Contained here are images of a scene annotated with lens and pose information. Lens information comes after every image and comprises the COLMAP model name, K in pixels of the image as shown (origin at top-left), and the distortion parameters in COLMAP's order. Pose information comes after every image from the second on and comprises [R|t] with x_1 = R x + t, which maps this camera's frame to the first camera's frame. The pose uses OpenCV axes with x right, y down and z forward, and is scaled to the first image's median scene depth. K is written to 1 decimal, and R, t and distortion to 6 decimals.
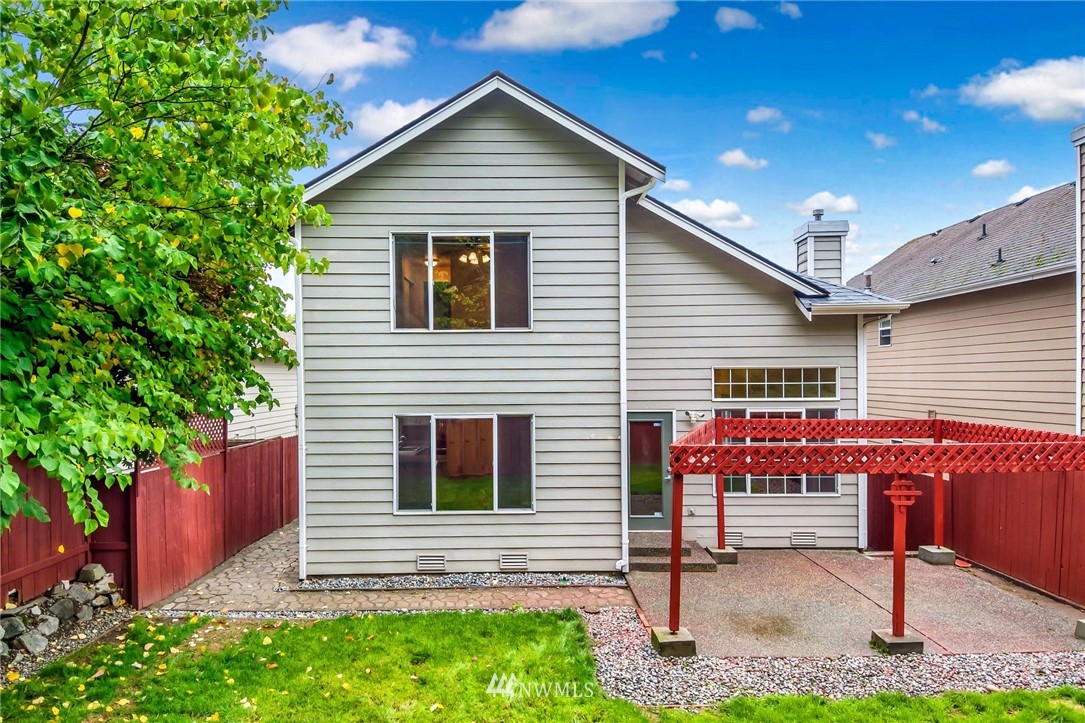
lens RADIAL K [[491.2, 0, 537.9], [0, 491.2, 365.3], [0, 0, 1]] dist [0.006559, -0.001014]
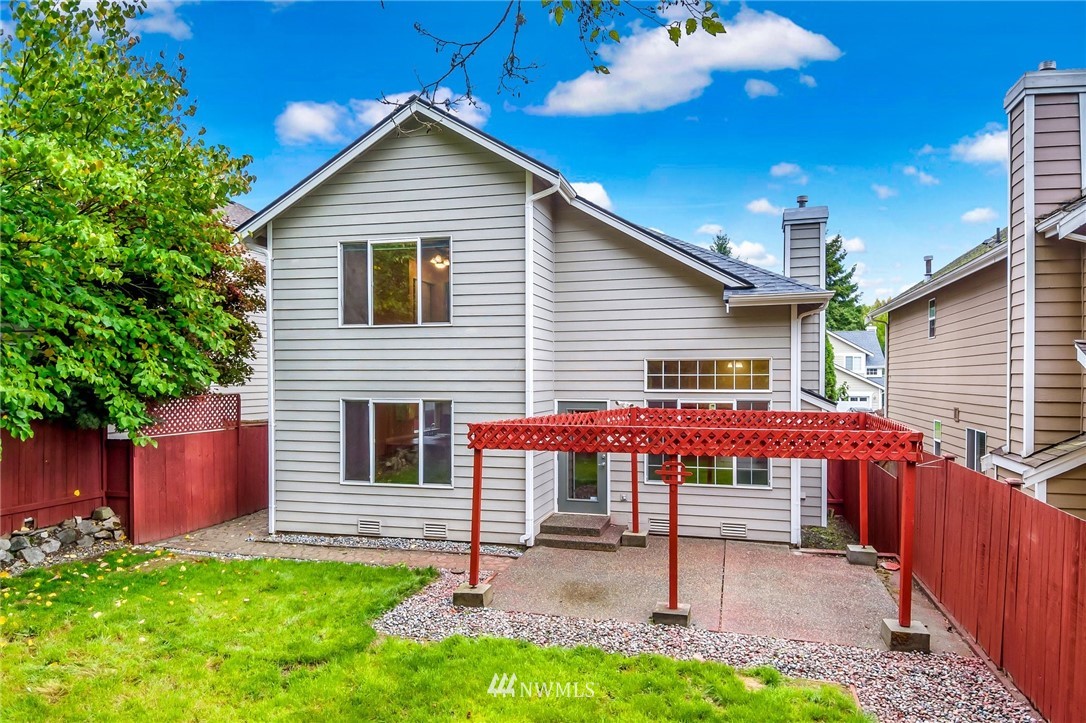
lens RADIAL K [[491.7, 0, 551.8], [0, 491.7, 362.9], [0, 0, 1]] dist [0.006559, -0.001014]
pose [[0.983522, 0.004644, -0.180730, 0.410854], [-0.002714, 0.999937, 0.010924, 0.002379], [0.180769, -0.010254, 0.983472, -0.057573]]
